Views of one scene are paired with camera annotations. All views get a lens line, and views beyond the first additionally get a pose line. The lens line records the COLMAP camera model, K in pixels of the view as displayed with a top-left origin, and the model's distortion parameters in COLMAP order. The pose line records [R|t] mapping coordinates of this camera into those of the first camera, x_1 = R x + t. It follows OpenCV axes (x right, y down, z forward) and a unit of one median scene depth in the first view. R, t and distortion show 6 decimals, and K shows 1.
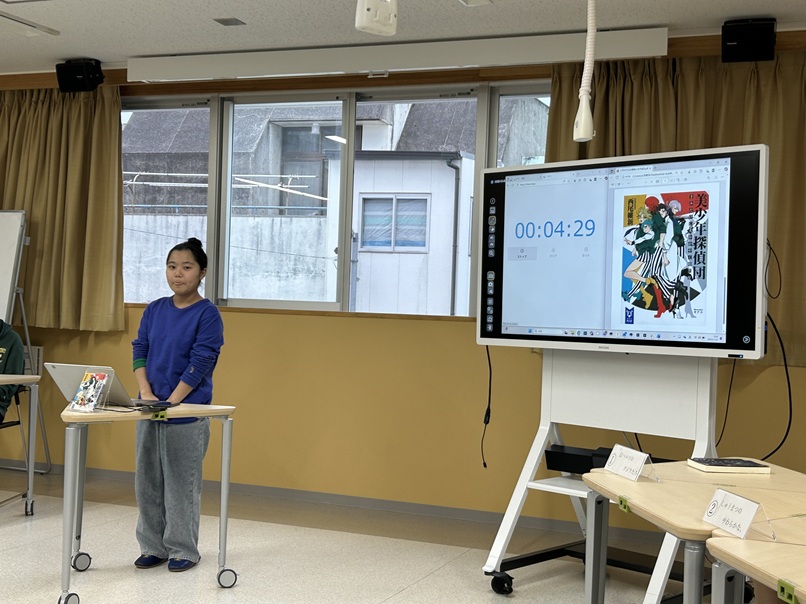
lens RADIAL K [[1117.1, 0, 406.4], [0, 1117.1, 306.6], [0, 0, 1]] dist [0.086981, 0.000000]
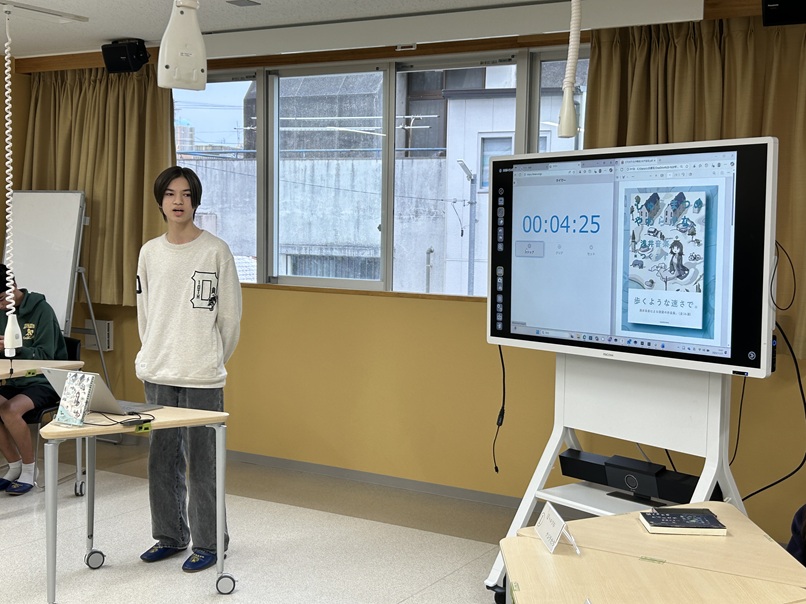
lens RADIAL K [[1091.8, 0, 404.6], [0, 1091.8, 308.2], [0, 0, 1]] dist [0.087851, 0.000000]
pose [[0.988310, -0.006498, -0.152319, 0.136094], [0.017857, 0.997148, 0.073329, -0.065370], [0.151408, -0.075192, 0.985607, 0.078813]]
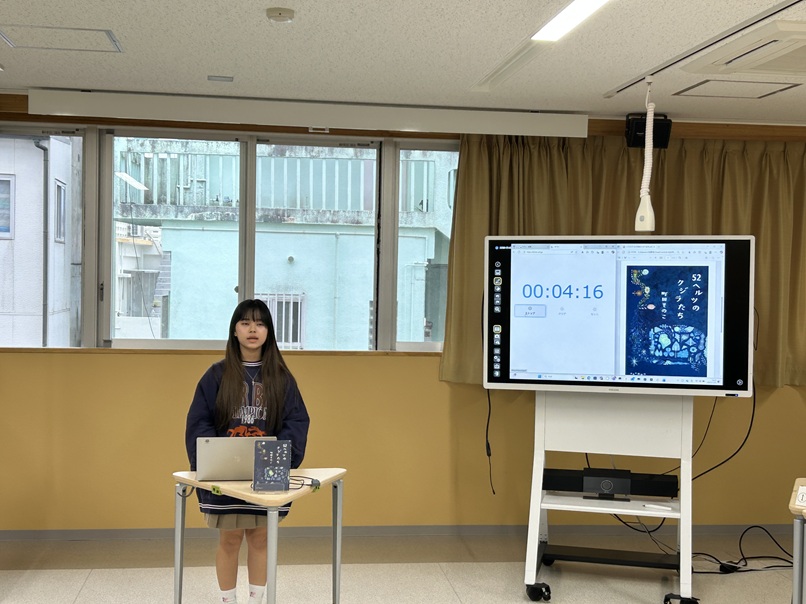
lens RADIAL K [[1132.8, 0, 408.7], [0, 1132.8, 304.8], [0, 0, 1]] dist [0.086522, 0.000000]
pose [[0.864385, -0.032557, 0.501775, -0.591149], [0.012118, 0.998961, 0.043941, -0.105242], [-0.502684, -0.031902, 0.863882, 0.033808]]
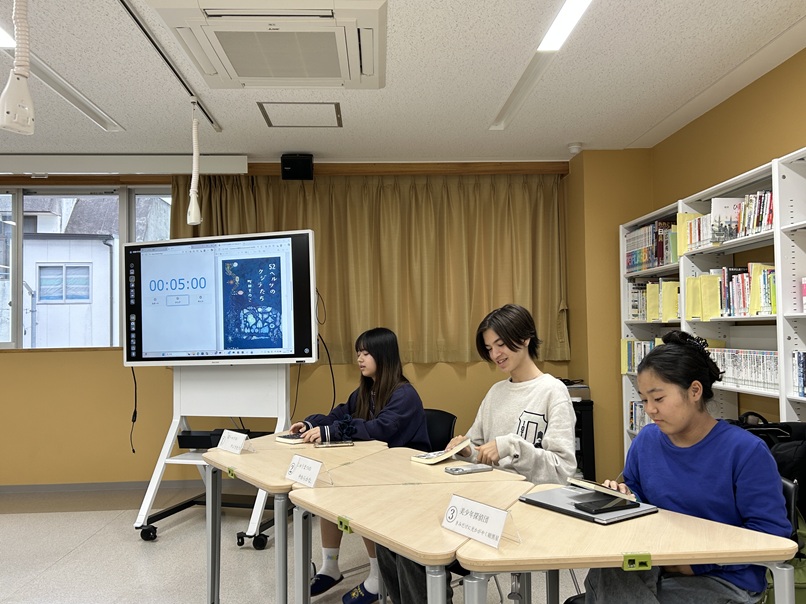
lens RADIAL K [[675.9, 0, 407.2], [0, 675.9, 305.4], [0, 0, 1]] dist [0.061681, -0.080860]
pose [[0.900487, -0.035874, 0.433400, 0.014527], [0.052194, 0.998303, -0.025813, -0.002487], [-0.431739, 0.045866, 0.900832, 0.061072]]
